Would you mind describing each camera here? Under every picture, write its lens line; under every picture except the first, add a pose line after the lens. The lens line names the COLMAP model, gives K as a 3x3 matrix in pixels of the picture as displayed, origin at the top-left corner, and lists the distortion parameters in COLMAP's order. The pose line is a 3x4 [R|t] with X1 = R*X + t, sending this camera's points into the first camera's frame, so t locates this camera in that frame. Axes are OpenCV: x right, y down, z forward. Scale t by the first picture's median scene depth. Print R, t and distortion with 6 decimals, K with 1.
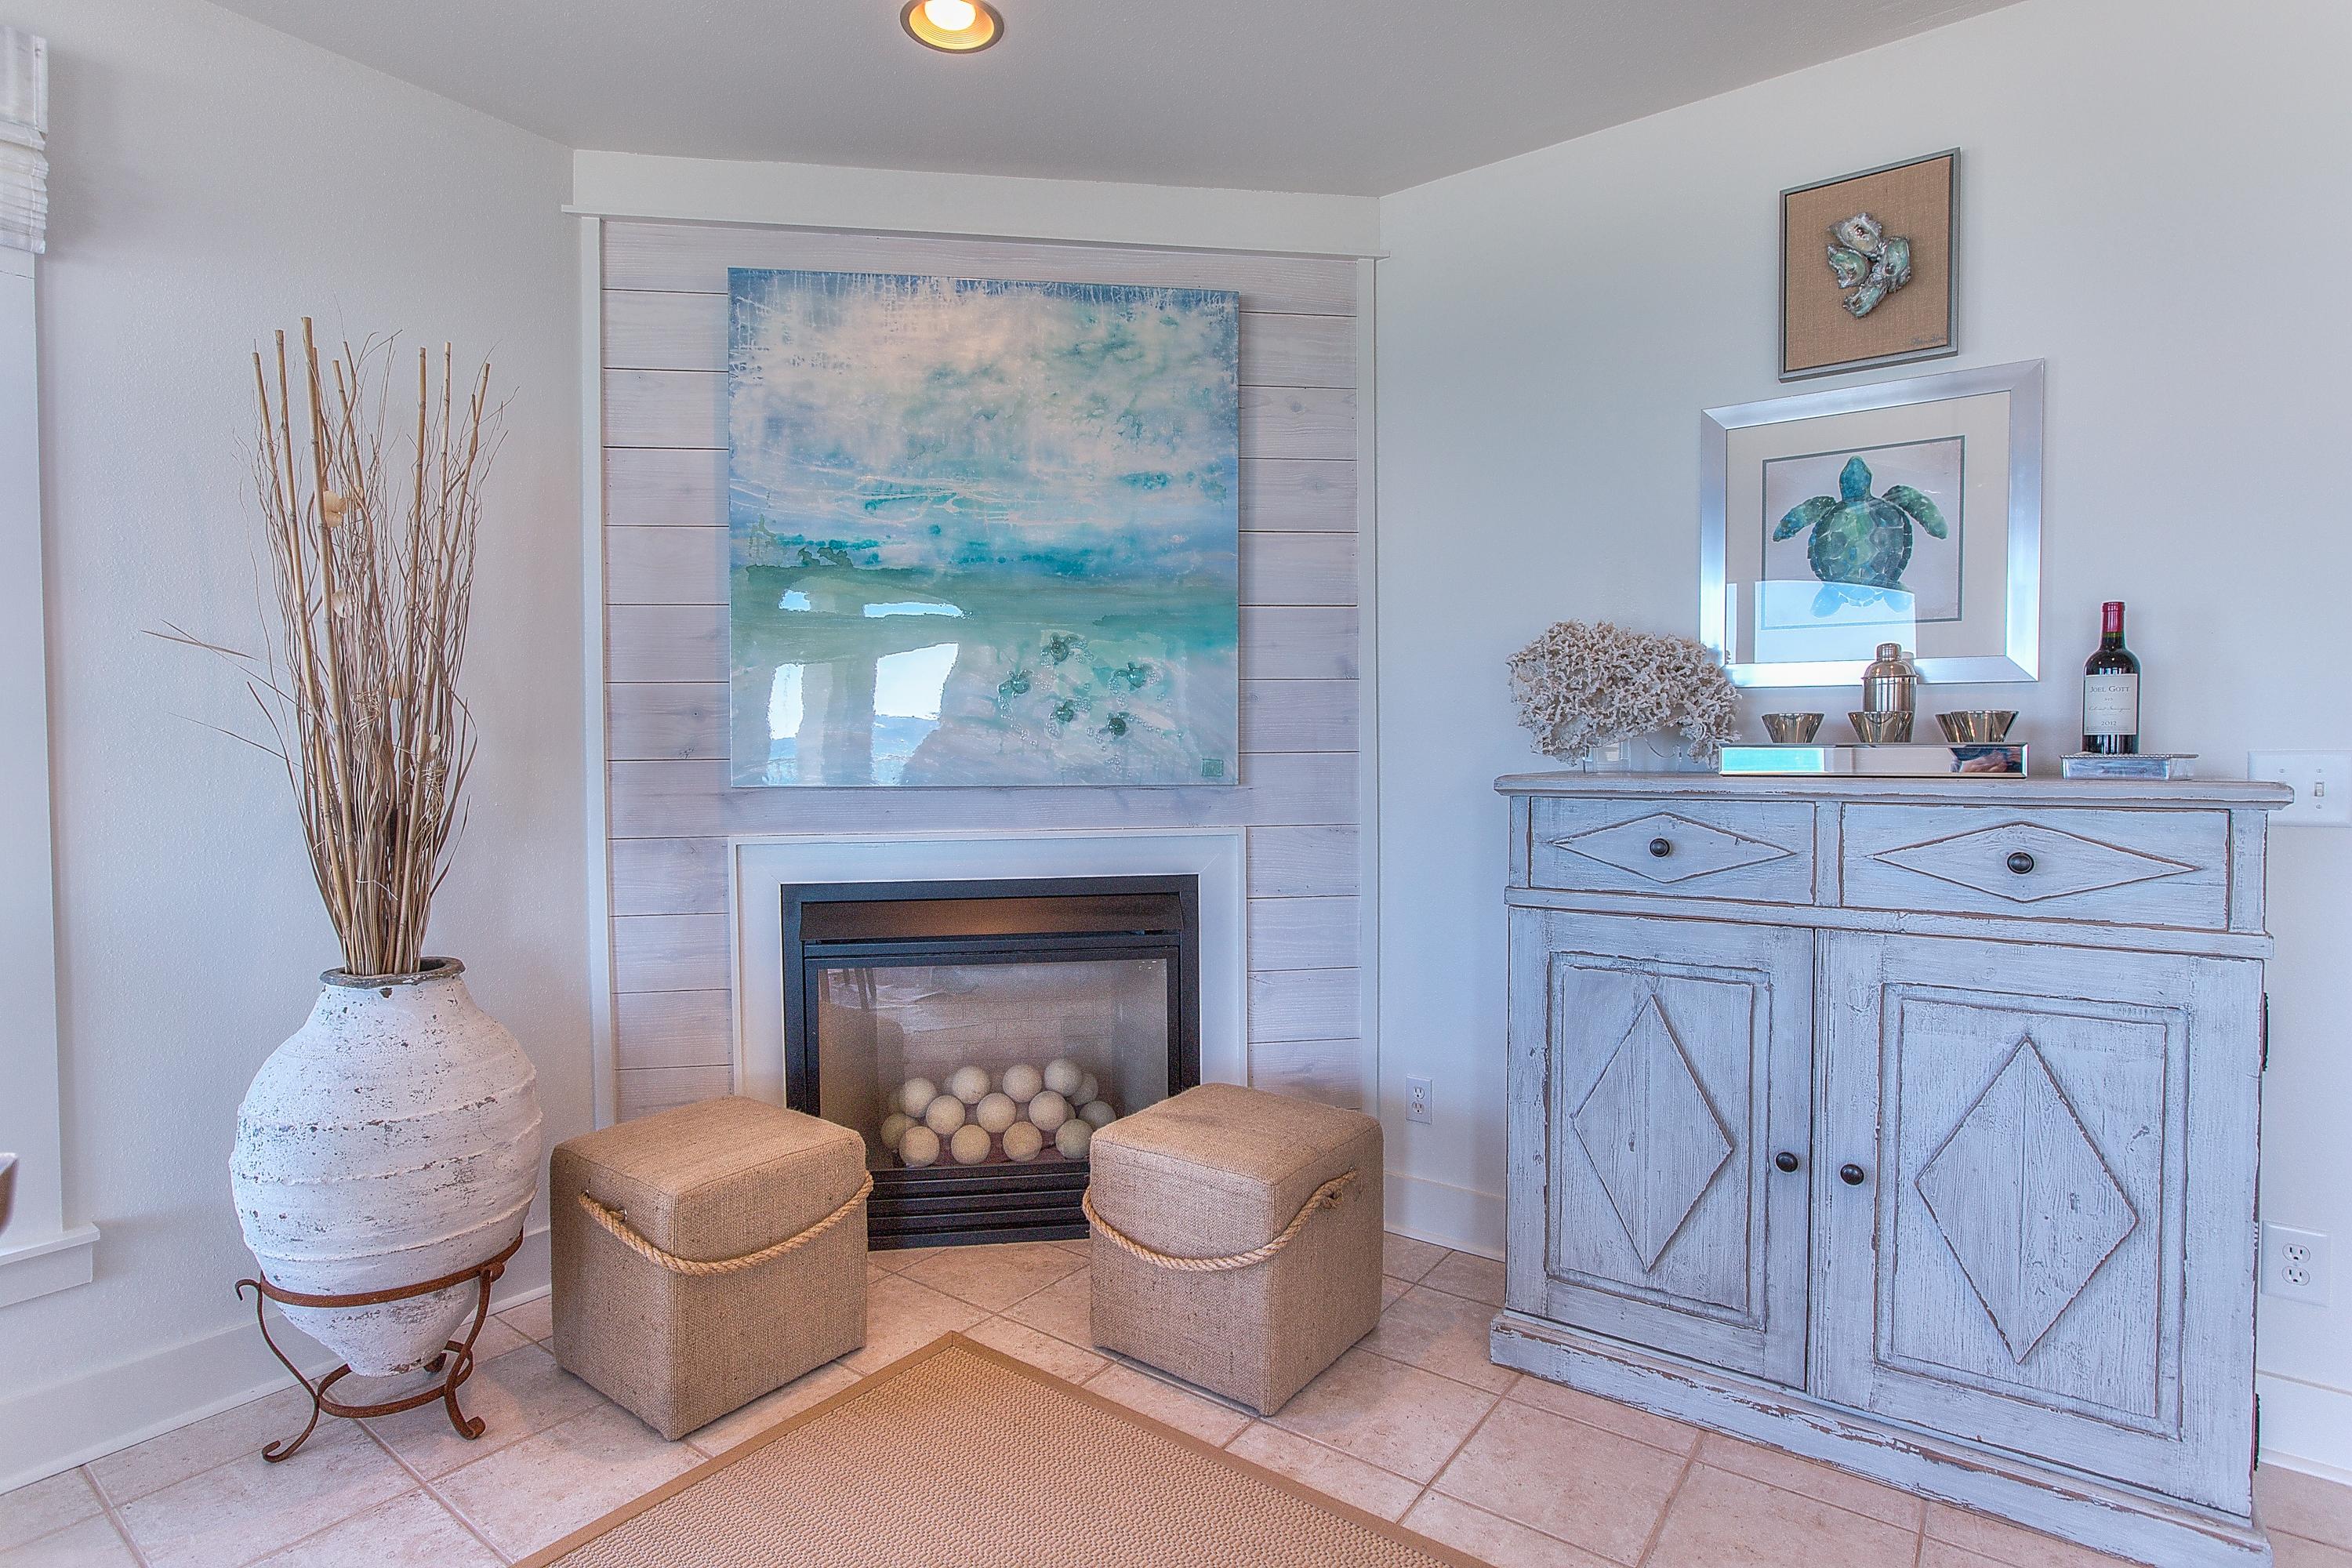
lens RADIAL K [[1207.7, 0, 1169.0], [0, 1207.7, 765.6], [0, 0, 1]] dist [-0.069694, 0.056379]
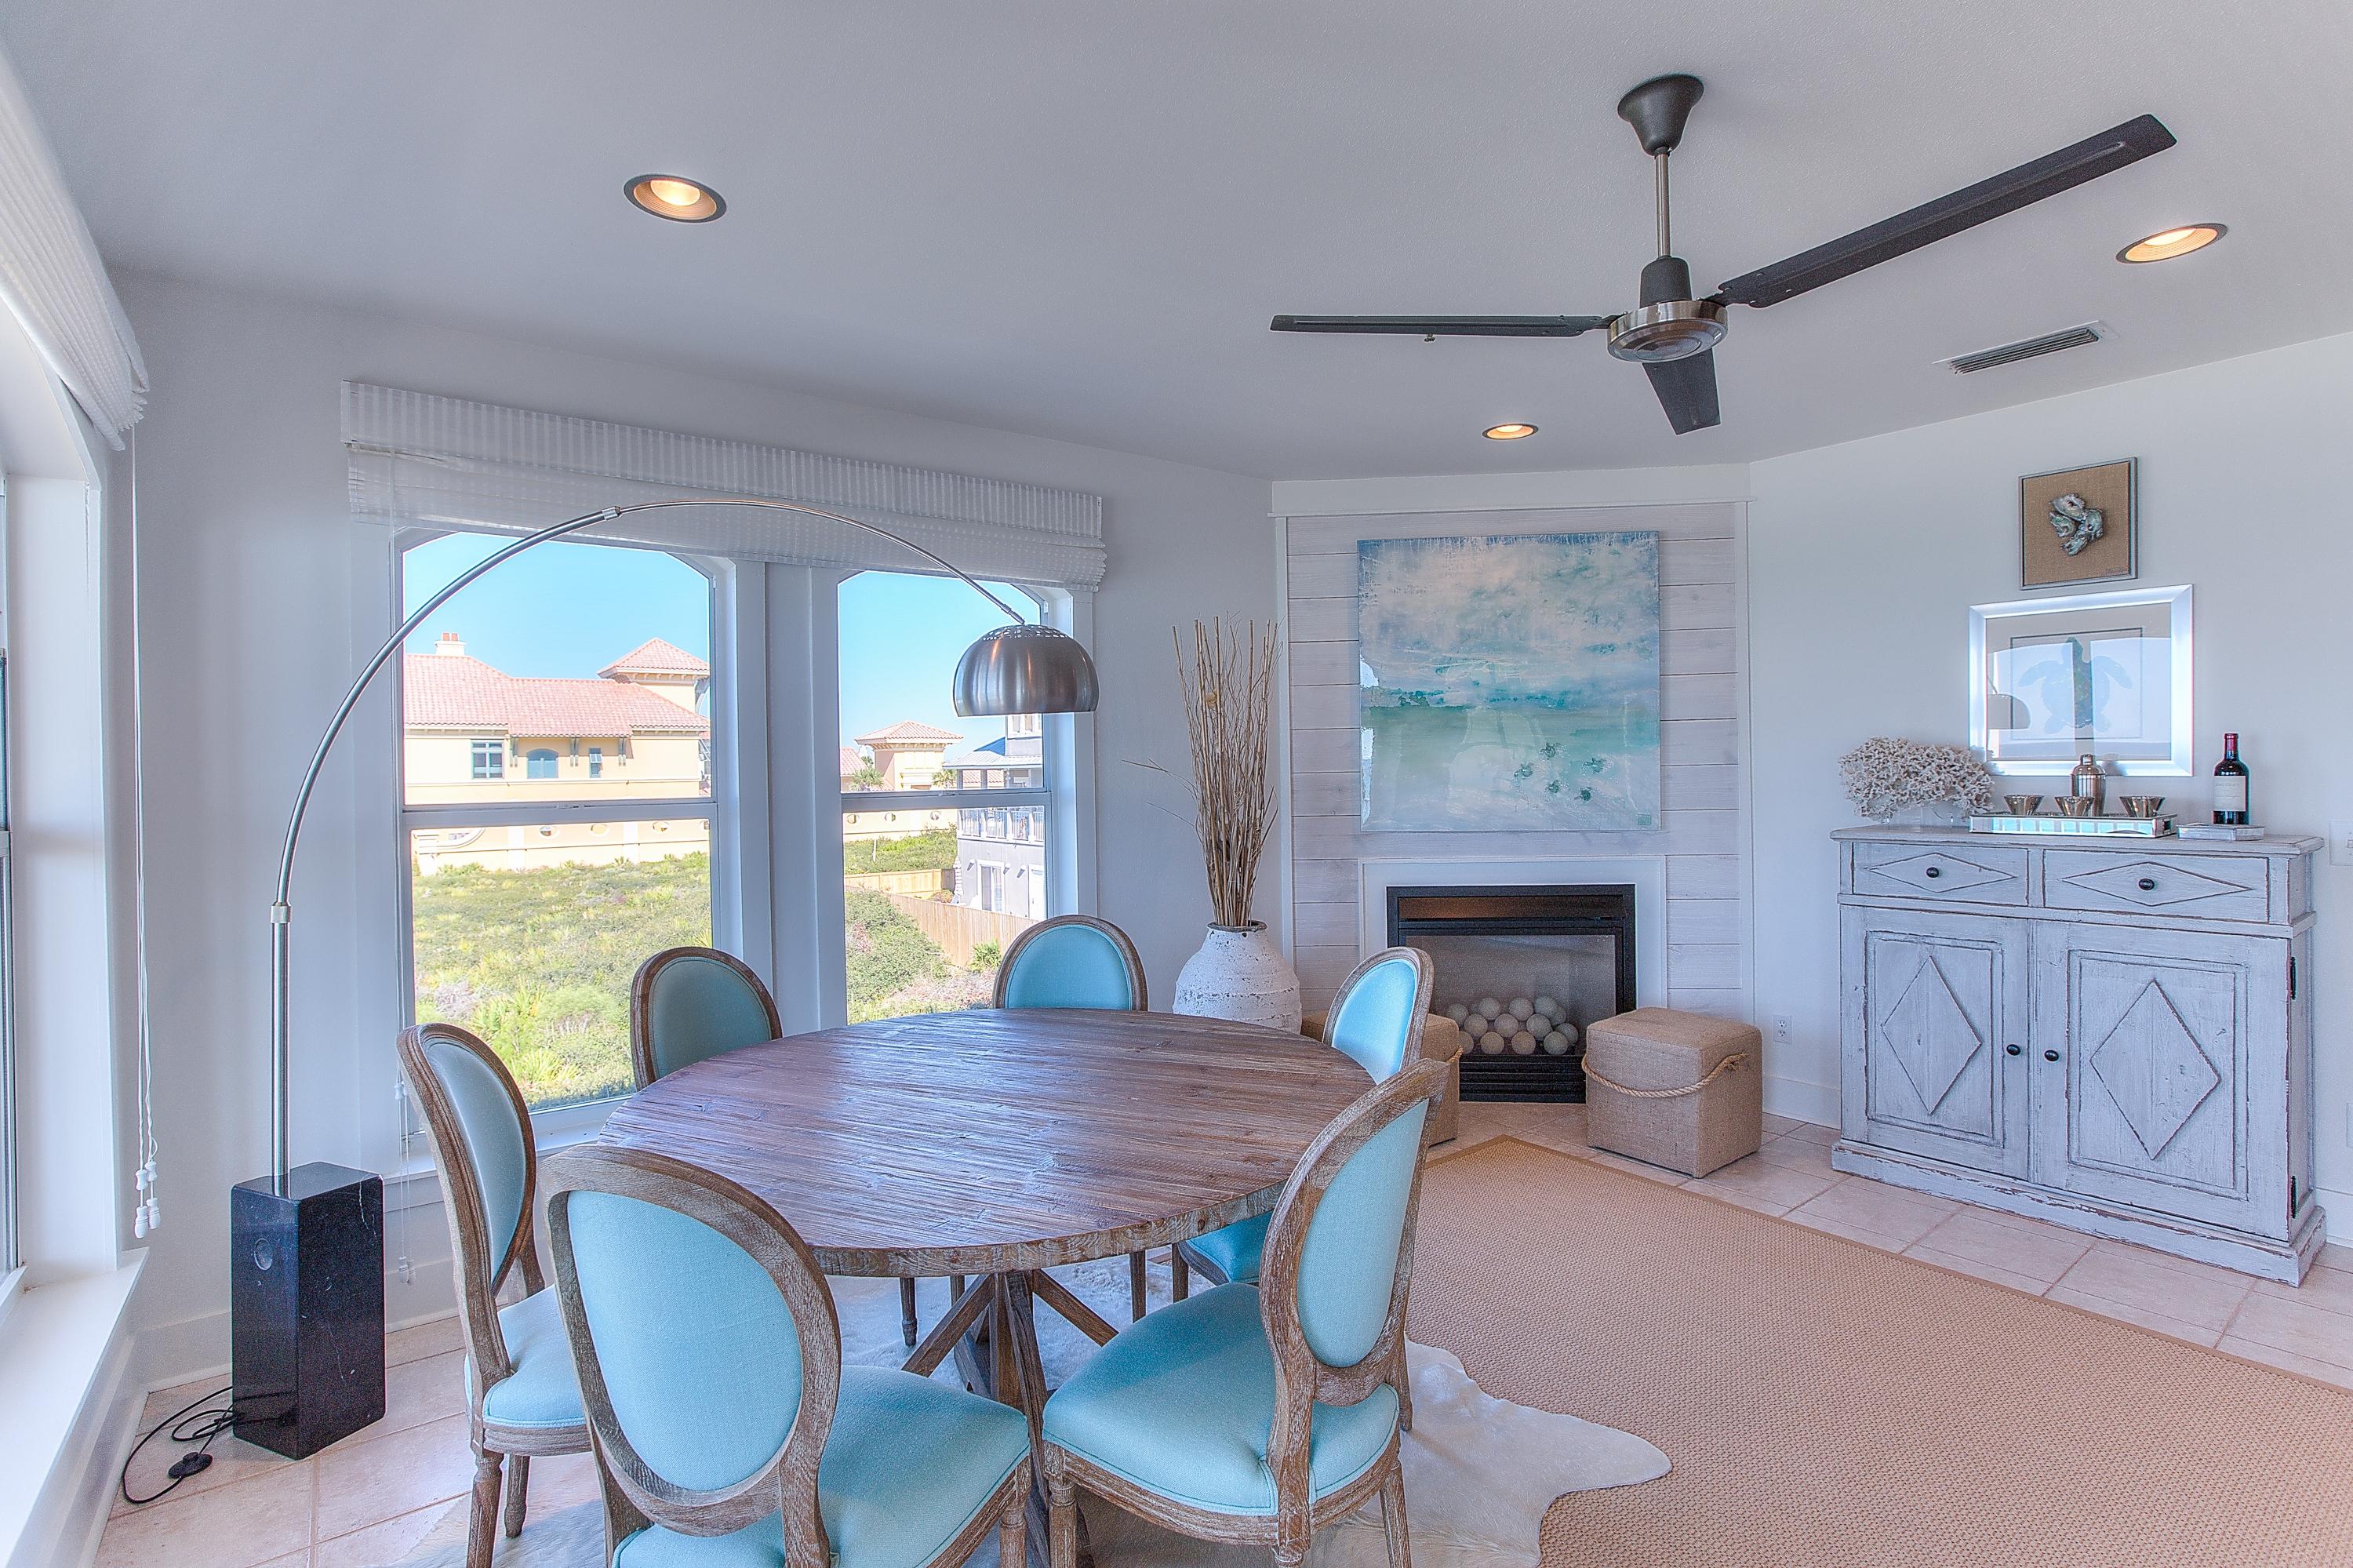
lens RADIAL K [[1109.5, 0, 1190.2], [0, 1109.5, 770.2], [0, 0, 1]] dist [-0.054079, 0.029961]
pose [[0.962287, -0.007616, -0.271930, -0.191387], [0.003262, 0.999859, -0.016459, -0.054653], [0.272017, 0.014951, 0.962176, -0.778608]]
